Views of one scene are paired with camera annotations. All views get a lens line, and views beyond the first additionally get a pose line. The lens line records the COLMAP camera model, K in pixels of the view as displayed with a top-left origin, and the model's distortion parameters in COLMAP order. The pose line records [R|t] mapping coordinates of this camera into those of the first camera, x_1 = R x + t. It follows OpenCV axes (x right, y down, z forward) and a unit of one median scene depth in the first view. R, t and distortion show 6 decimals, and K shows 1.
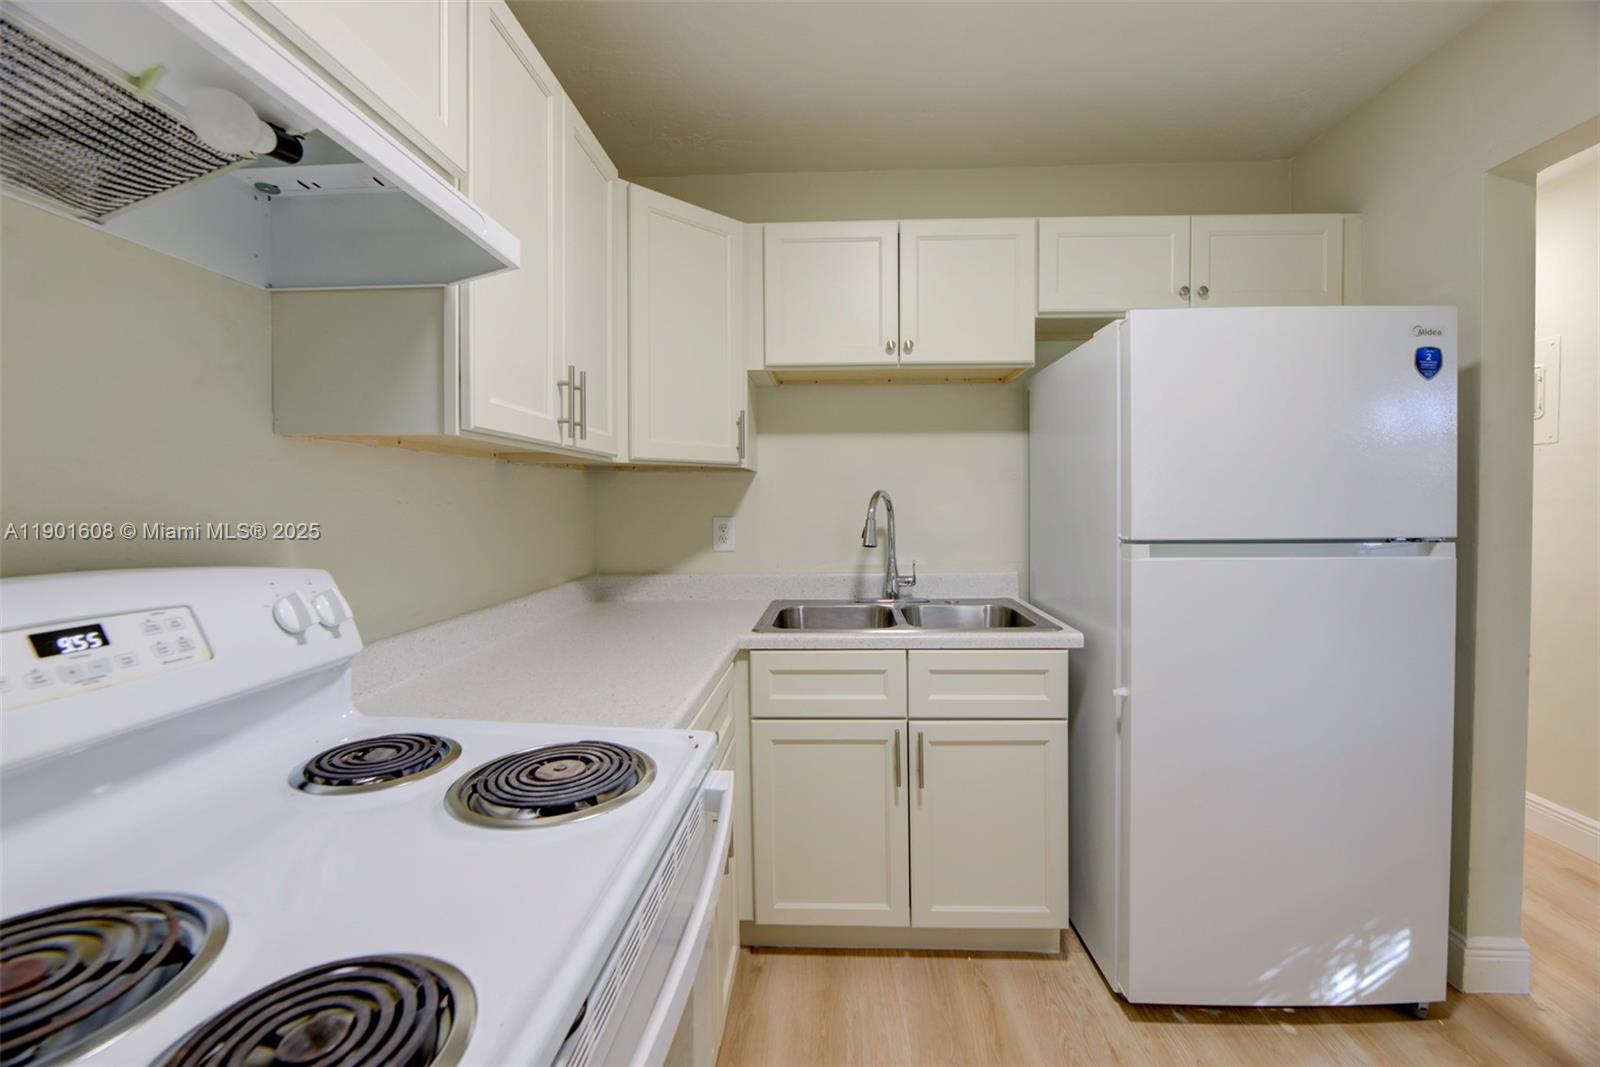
lens RADIAL K [[657.1, 0, 815.4], [0, 657.1, 516.7], [0, 0, 1]] dist [-0.002917, -0.000512]
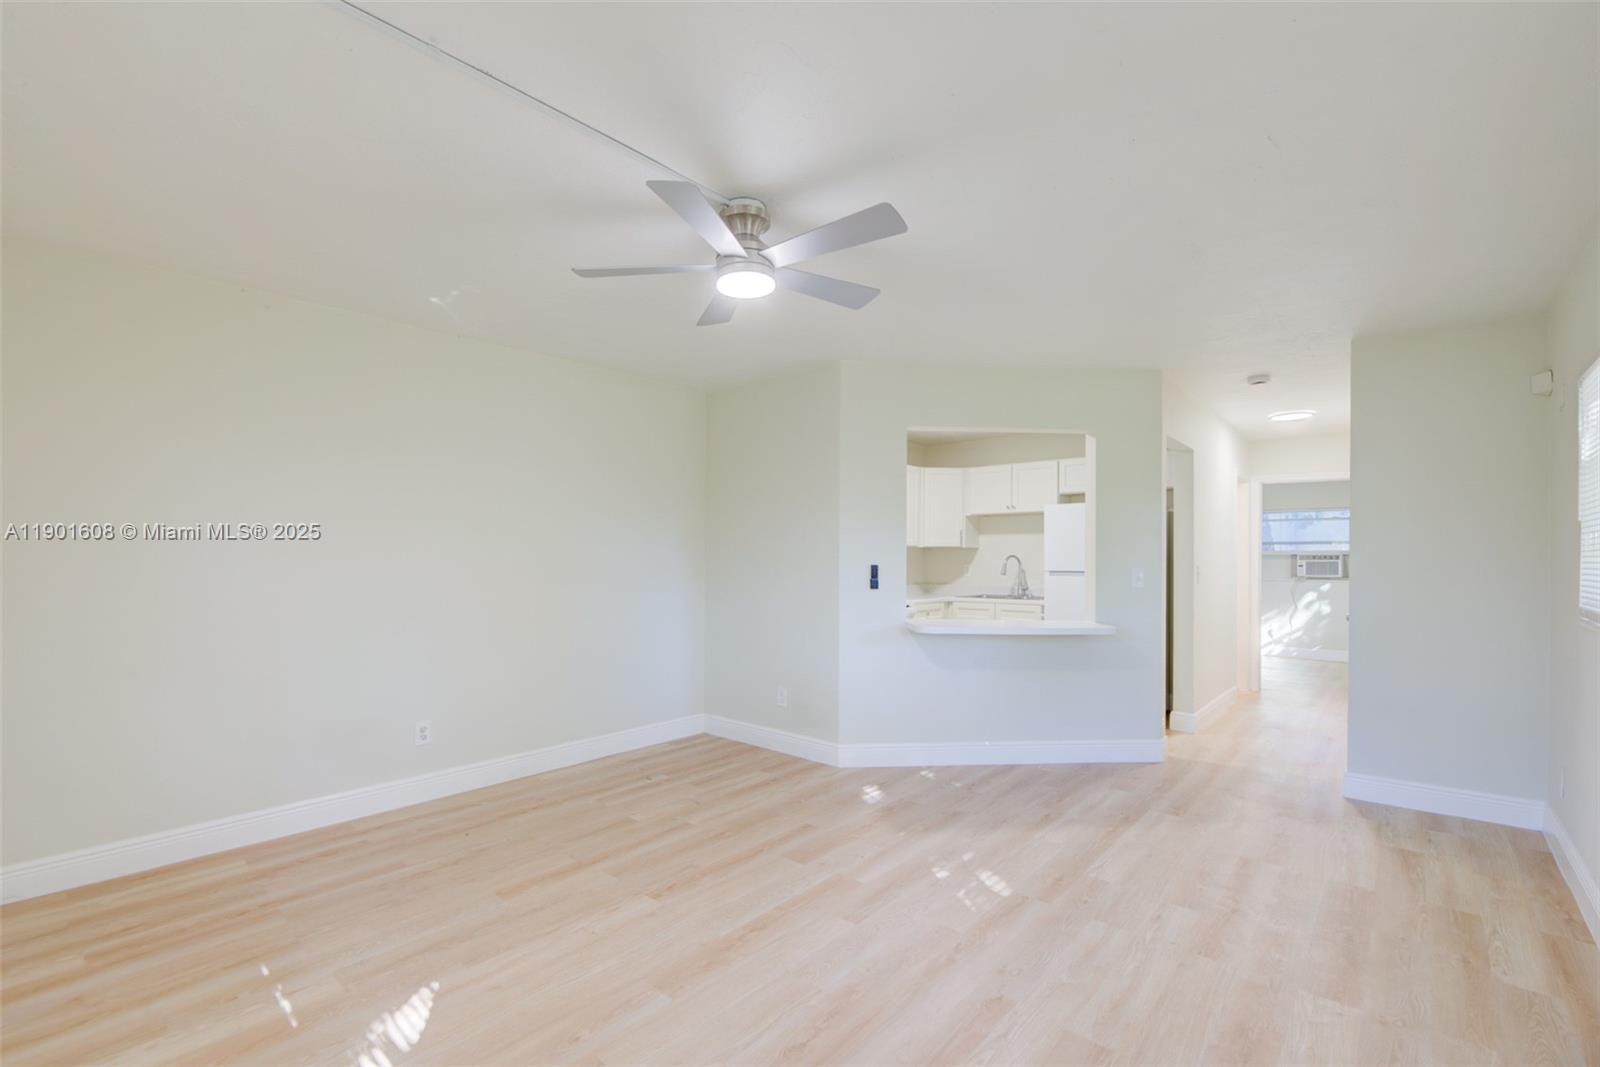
lens RADIAL K [[691.7, 0, 789.1], [0, 691.7, 554.9], [0, 0, 1]] dist [-0.008837, -0.000312]
pose [[0.768065, 0.004327, -0.640357, 1.585040], [-0.021892, 0.999570, -0.019504, 0.046693], [0.639998, 0.028999, 0.767829, -2.375763]]
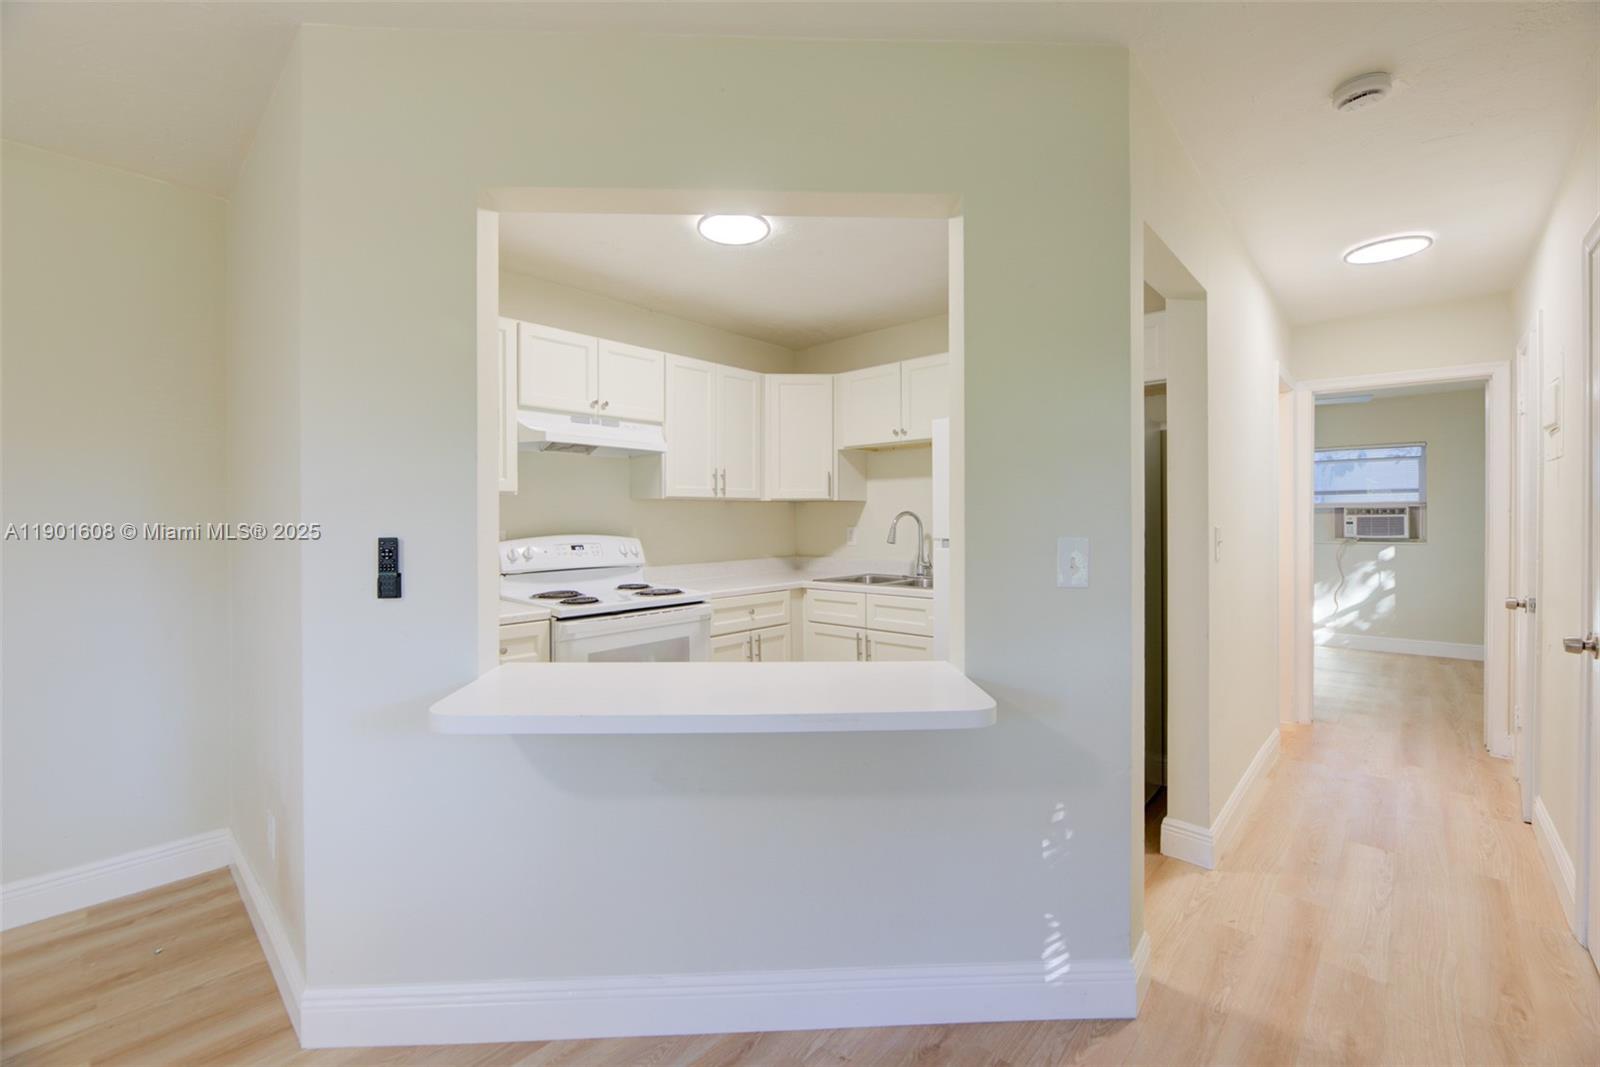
lens RADIAL K [[661.5, 0, 793.7], [0, 661.5, 518.0], [0, 0, 1]] dist [-0.011891, -0.000128]
pose [[0.753687, 0.000075, -0.657233, 1.283146], [-0.012862, 0.999810, -0.014635, 0.007580], [0.657107, 0.019483, 0.753545, -0.643372]]
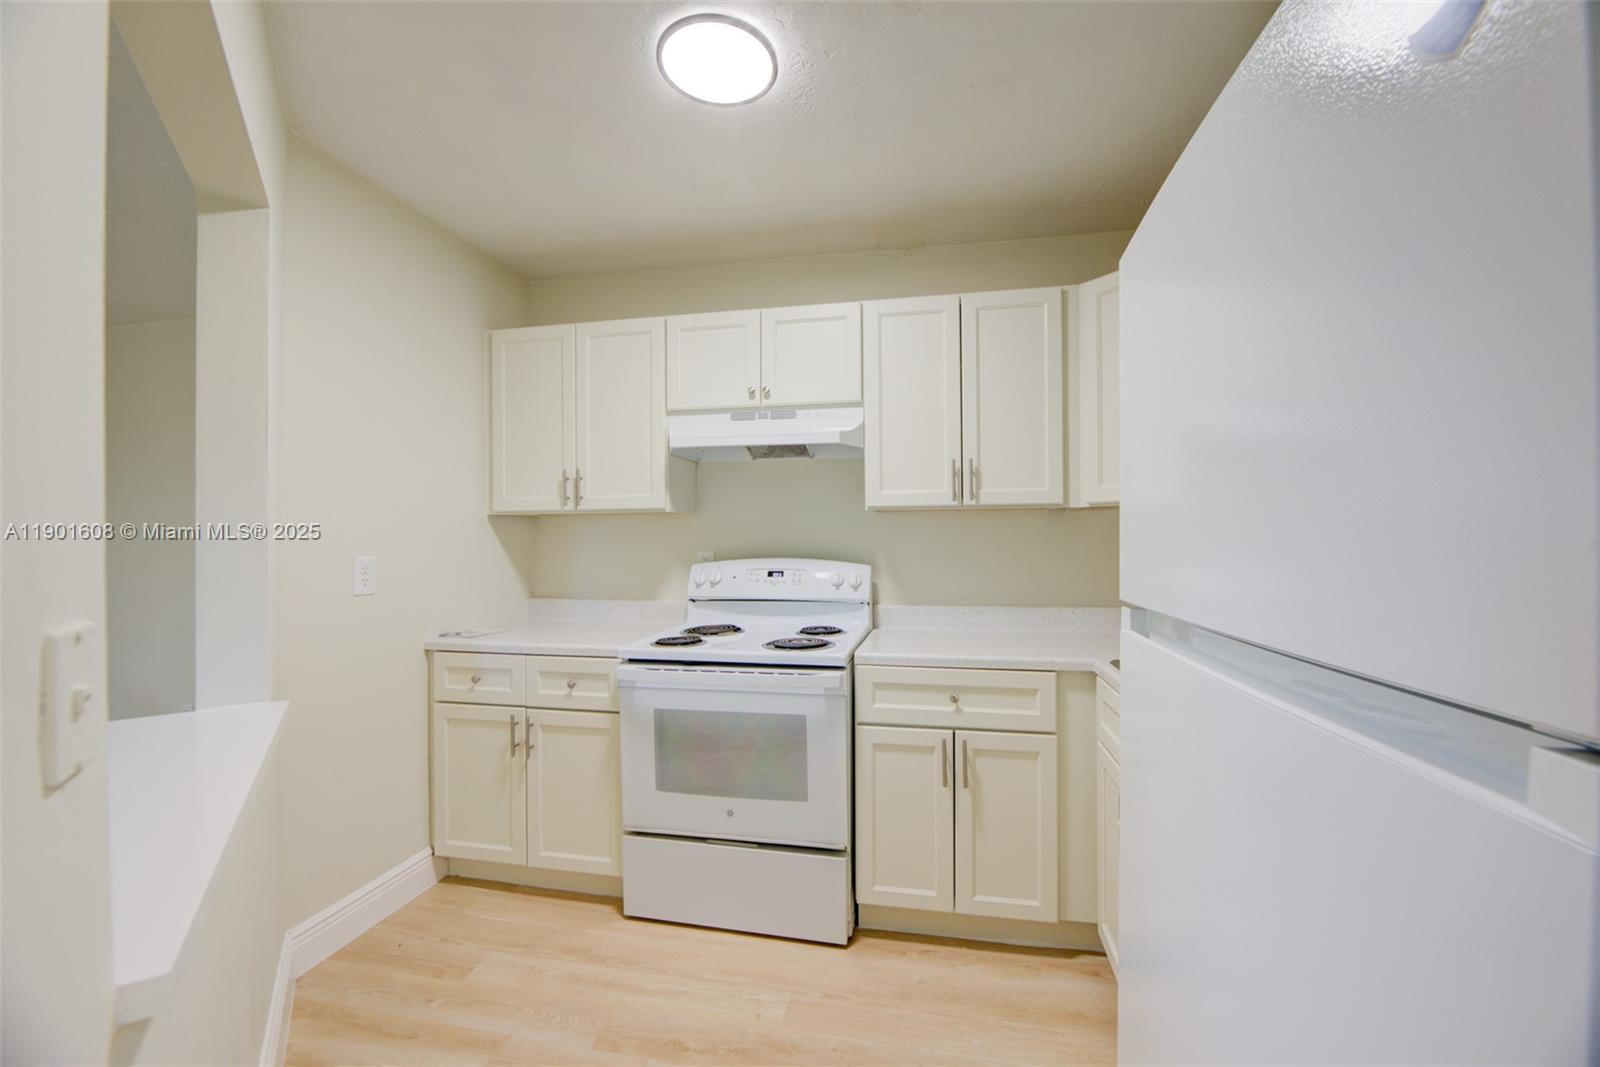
lens RADIAL K [[655.3, 0, 810.2], [0, 655.3, 535.8], [0, 0, 1]] dist [-0.002248, -0.000195]
pose [[-0.164812, 0.002783, -0.986321, 1.061352], [-0.015901, 0.999859, 0.005478, -0.026608], [0.986197, 0.016586, -0.164745, 0.712370]]
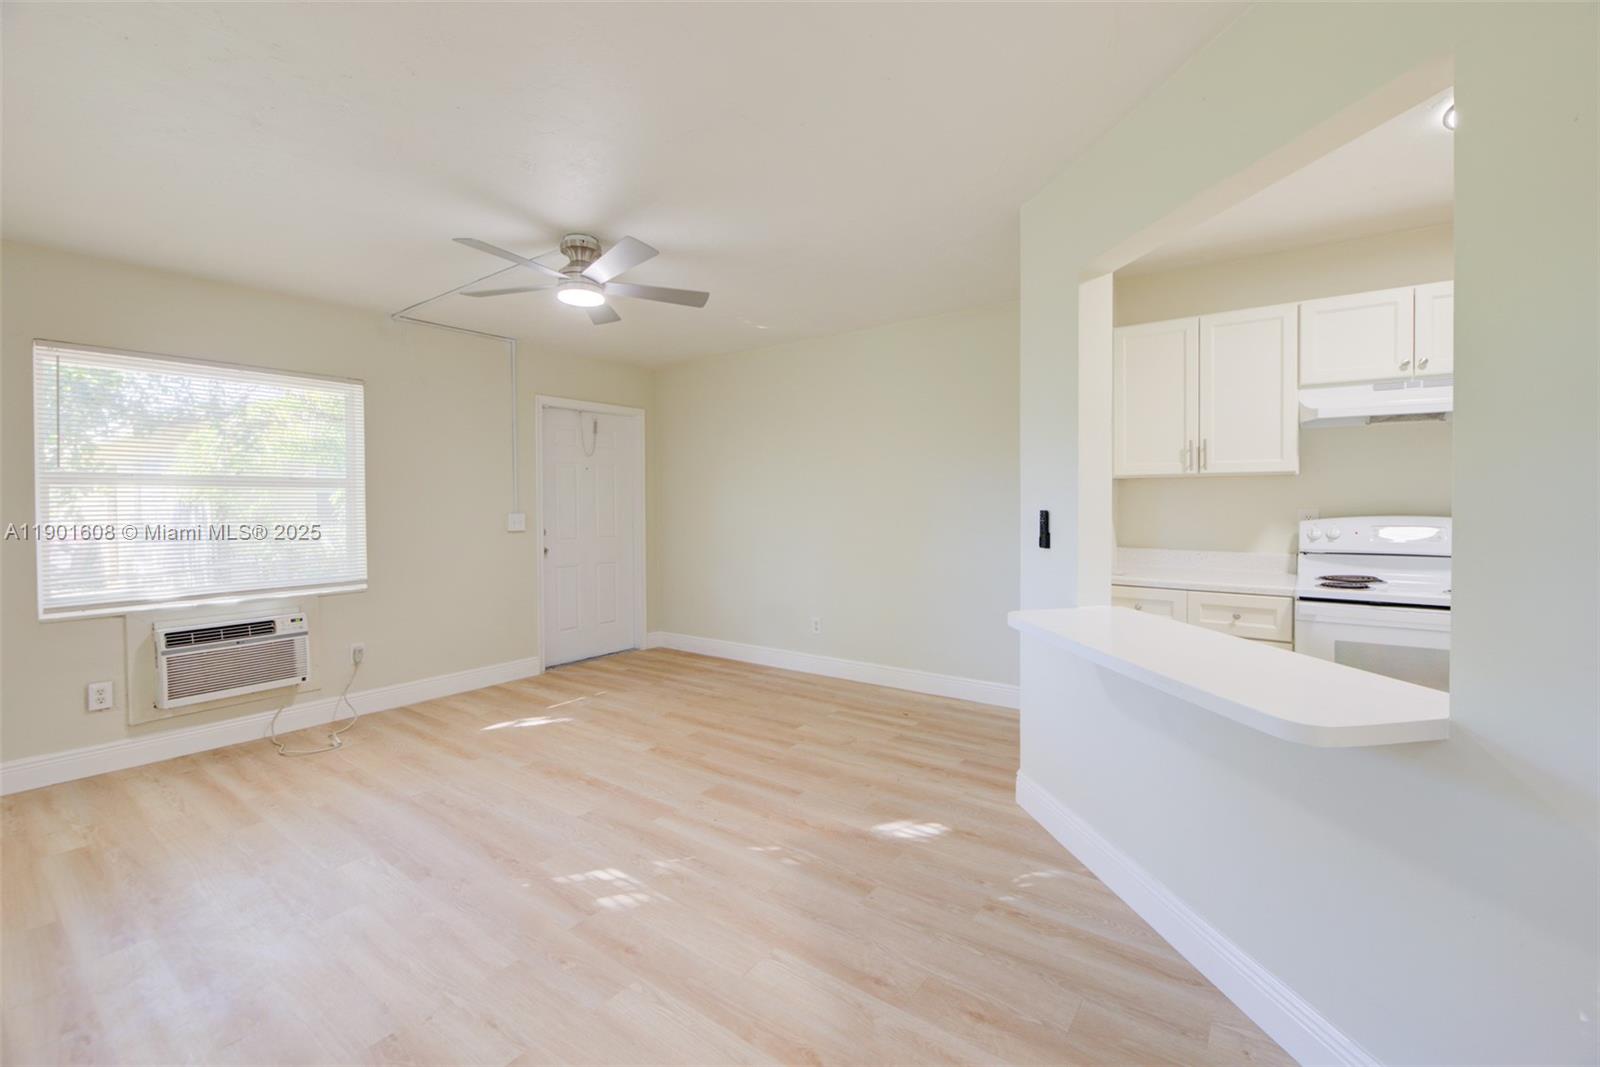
lens RADIAL K [[669.9, 0, 816.6], [0, 669.9, 512.0], [0, 0, 1]] dist [-0.000961, -0.002193]
pose [[-0.552609, 0.020430, -0.833190, 1.780621], [-0.012335, 0.999390, 0.032686, -0.011051], [0.833350, 0.028340, -0.552019, 0.073504]]
